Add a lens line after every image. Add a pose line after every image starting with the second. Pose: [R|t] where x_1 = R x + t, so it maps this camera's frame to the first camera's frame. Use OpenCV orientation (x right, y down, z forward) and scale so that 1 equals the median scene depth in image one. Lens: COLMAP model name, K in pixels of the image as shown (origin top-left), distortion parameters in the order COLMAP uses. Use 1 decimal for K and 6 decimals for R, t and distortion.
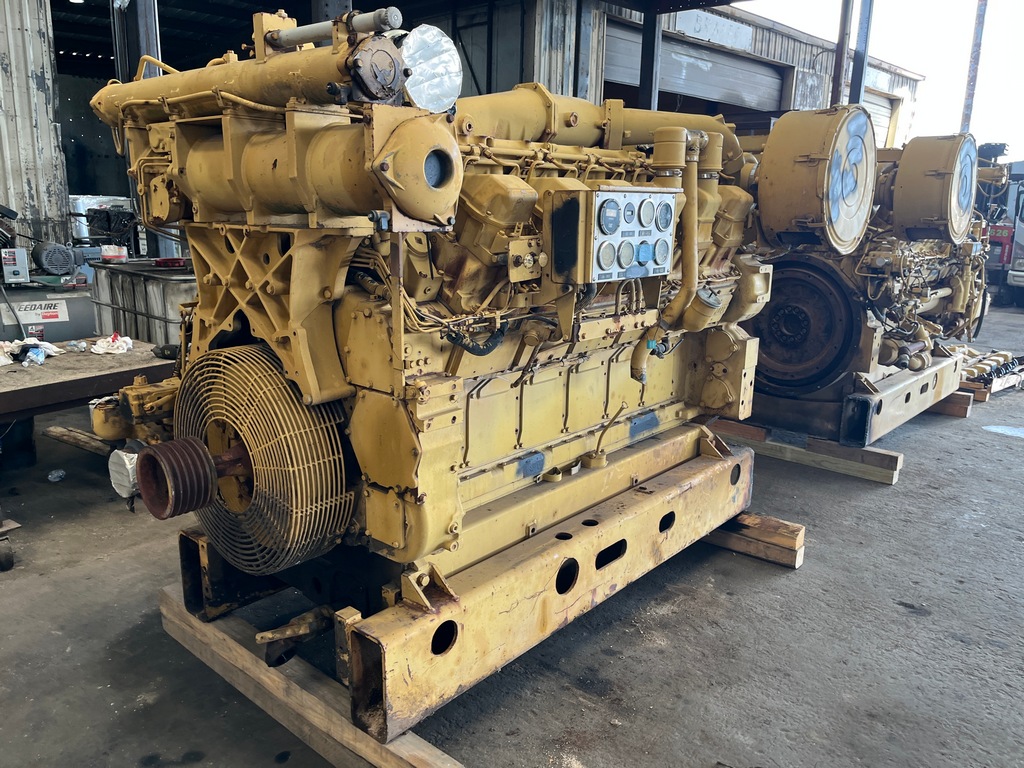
lens RADIAL K [[774.5, 0, 522.0], [0, 774.5, 384.3], [0, 0, 1]] dist [0.082360, -0.124076]
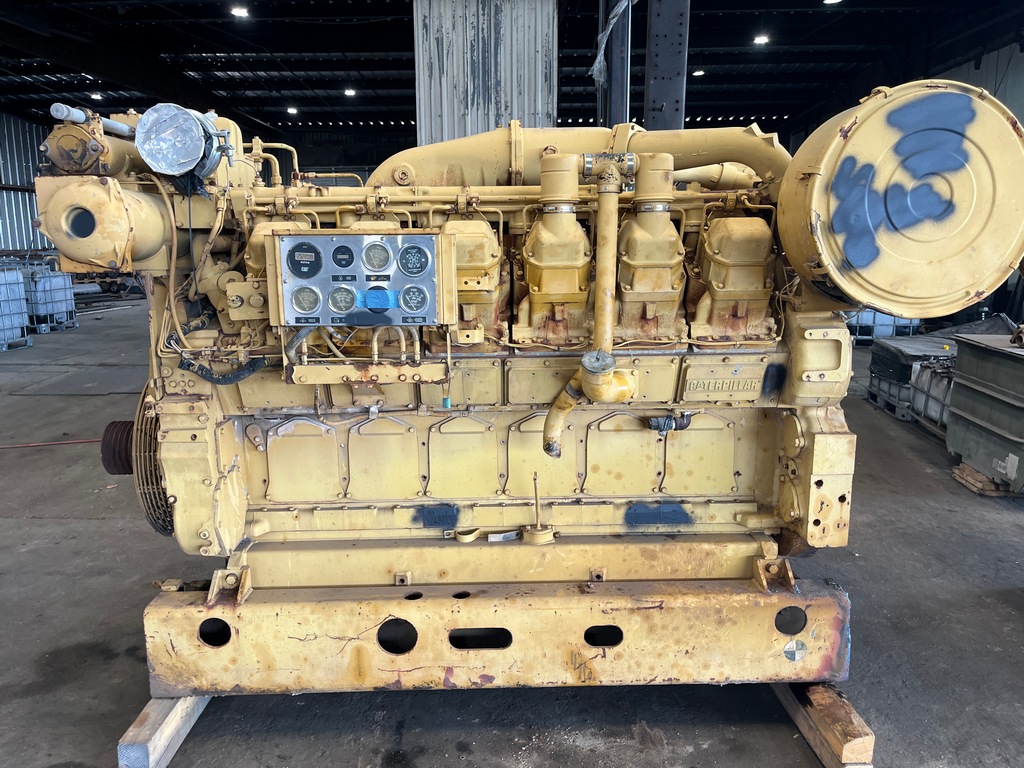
lens RADIAL K [[780.4, 0, 512.0], [0, 780.4, 384.0], [0, 0, 1]] dist [0.031006, 0.001045]
pose [[0.667474, 0.110150, -0.736441, 0.759060], [-0.150759, 0.988507, 0.011212, -0.082091], [0.729212, 0.103542, 0.676409, 0.395301]]
